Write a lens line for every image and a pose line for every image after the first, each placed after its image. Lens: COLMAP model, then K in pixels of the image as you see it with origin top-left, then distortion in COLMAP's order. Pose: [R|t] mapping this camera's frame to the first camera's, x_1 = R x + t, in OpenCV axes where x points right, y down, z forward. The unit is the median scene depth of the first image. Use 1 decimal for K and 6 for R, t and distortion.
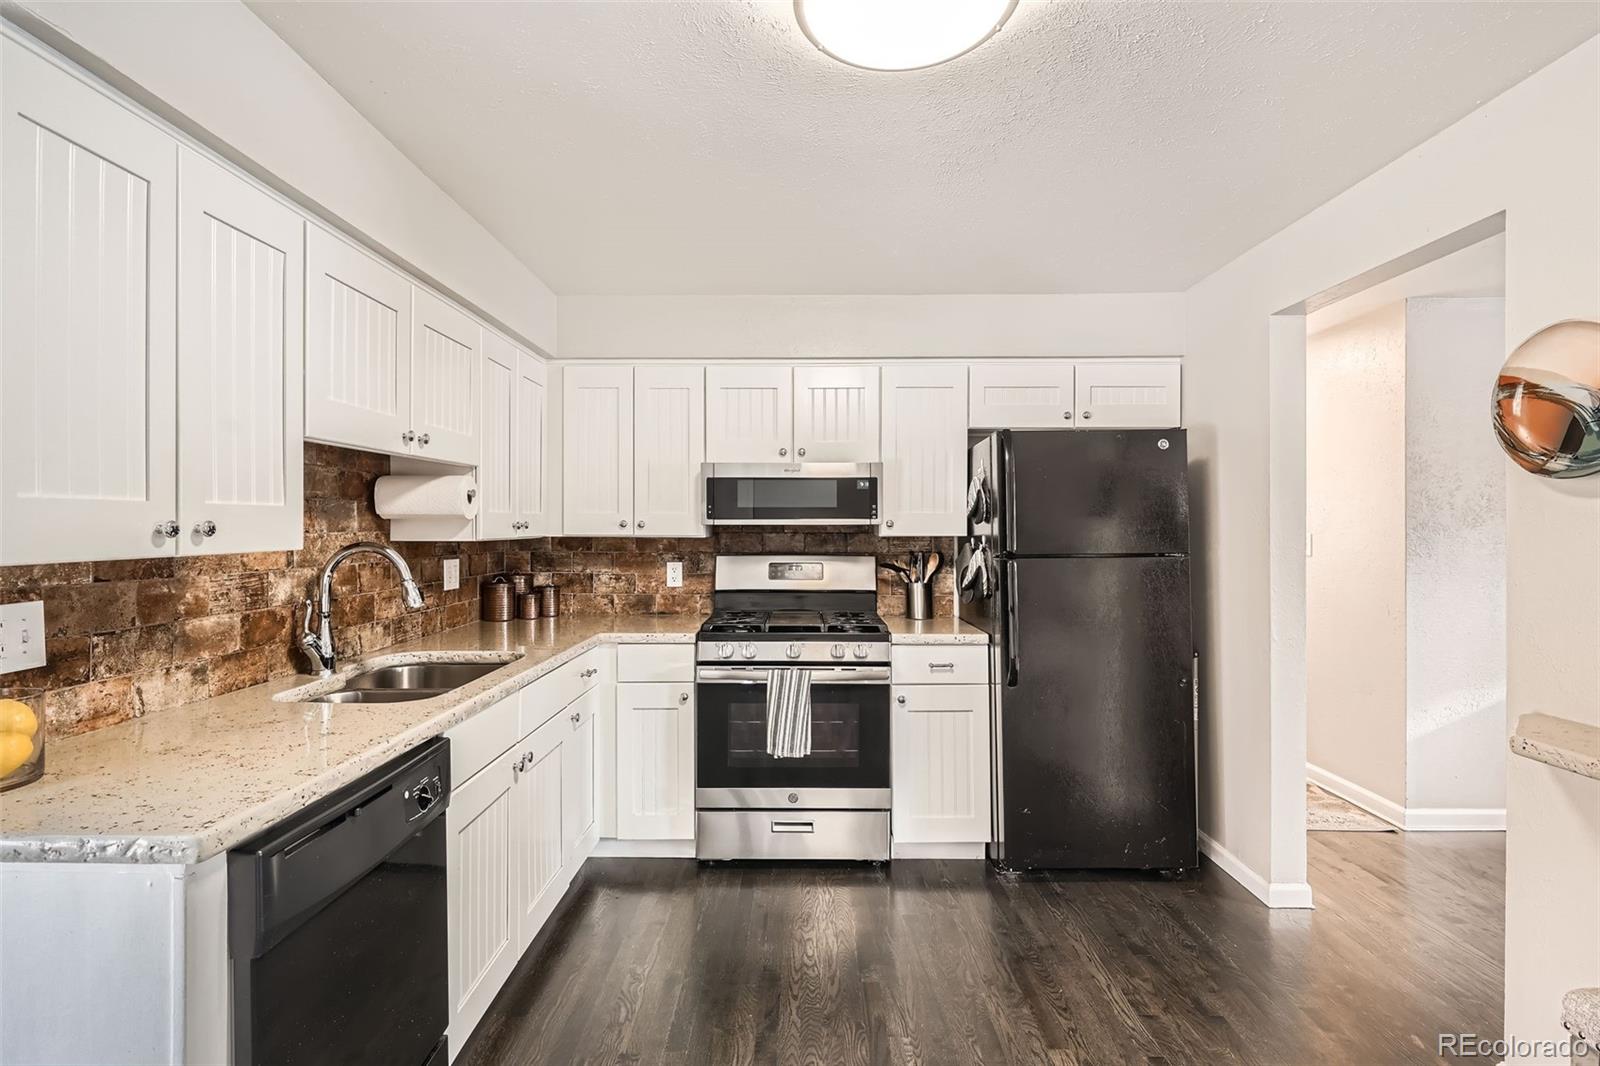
lens RADIAL K [[768.0, 0, 794.3], [0, 768.0, 529.2], [0, 0, 1]] dist [-0.002222, -0.000265]
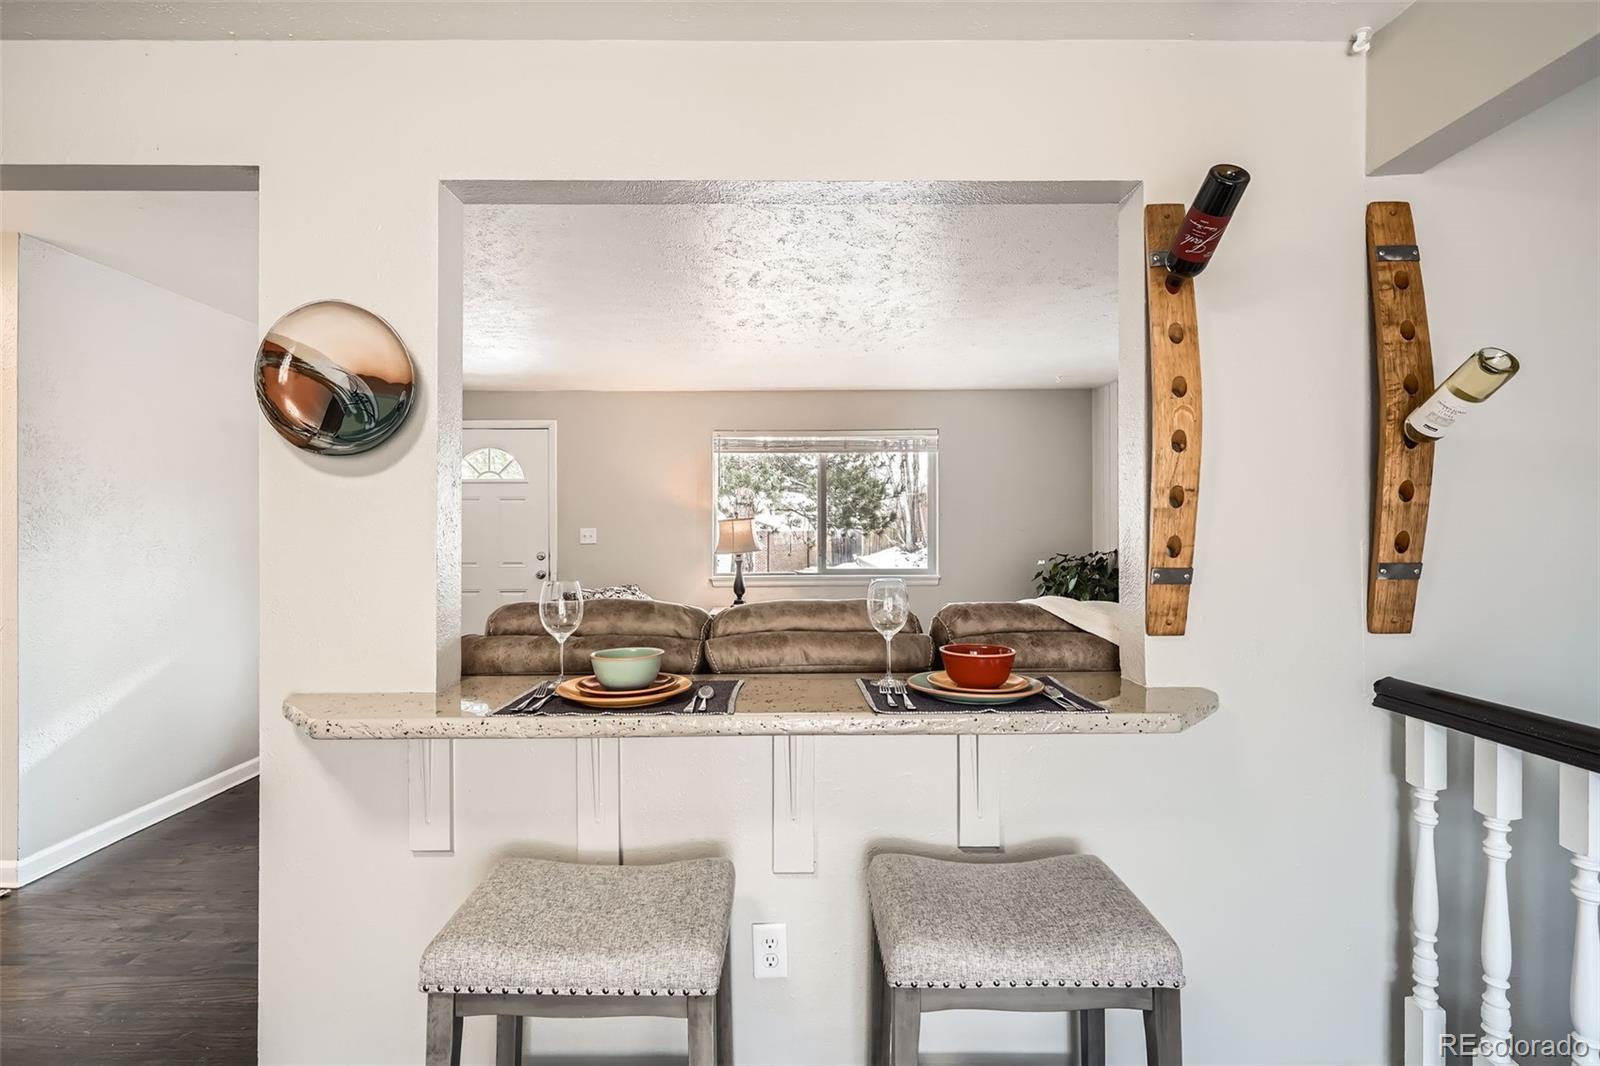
lens RADIAL K [[722.2, 0, 795.6], [0, 722.2, 526.1], [0, 0, 1]] dist [-0.003260, -0.000315]
pose [[-0.024173, 0.002503, 0.999705, 0.030096], [0.004416, 0.999987, -0.002396, 0.029028], [-0.999698, 0.004357, -0.024184, 0.365298]]
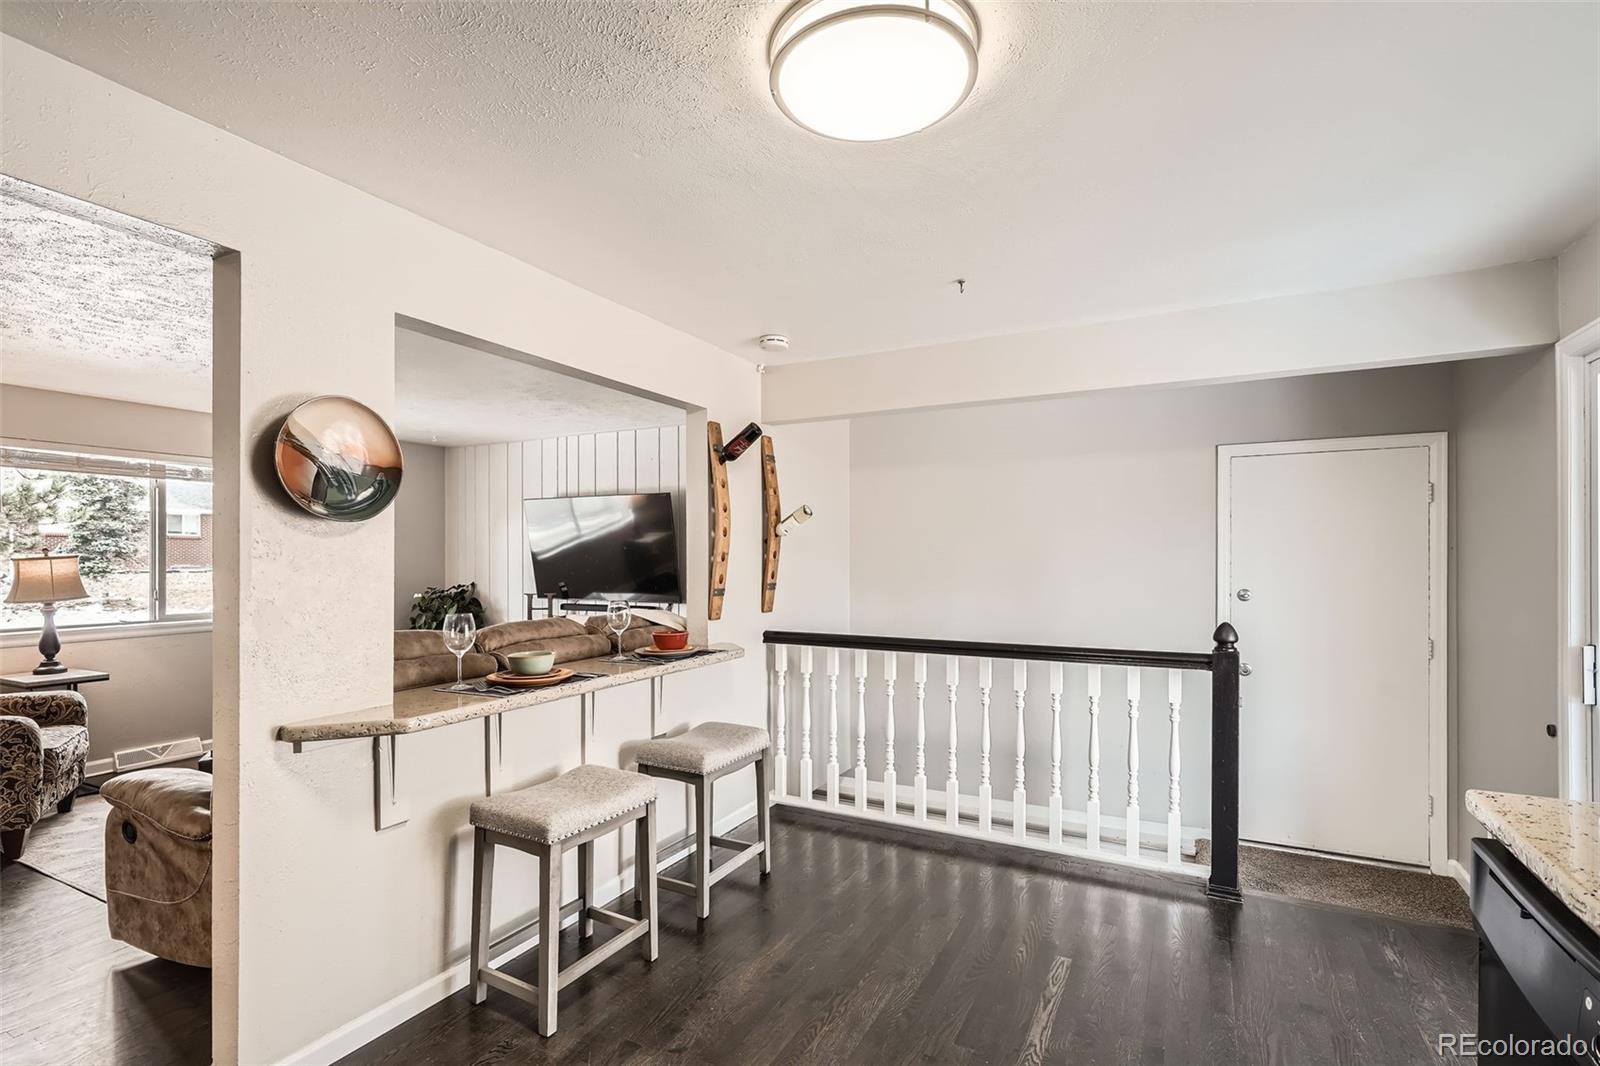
lens RADIAL K [[722.2, 0, 803.2], [0, 722.2, 548.1], [0, 0, 1]] dist [-0.003260, -0.000315]
pose [[-0.893511, 0.006455, 0.448995, -0.179901], [0.001587, 0.999936, -0.011219, -0.007126], [-0.449038, -0.009312, -0.893464, 1.527780]]
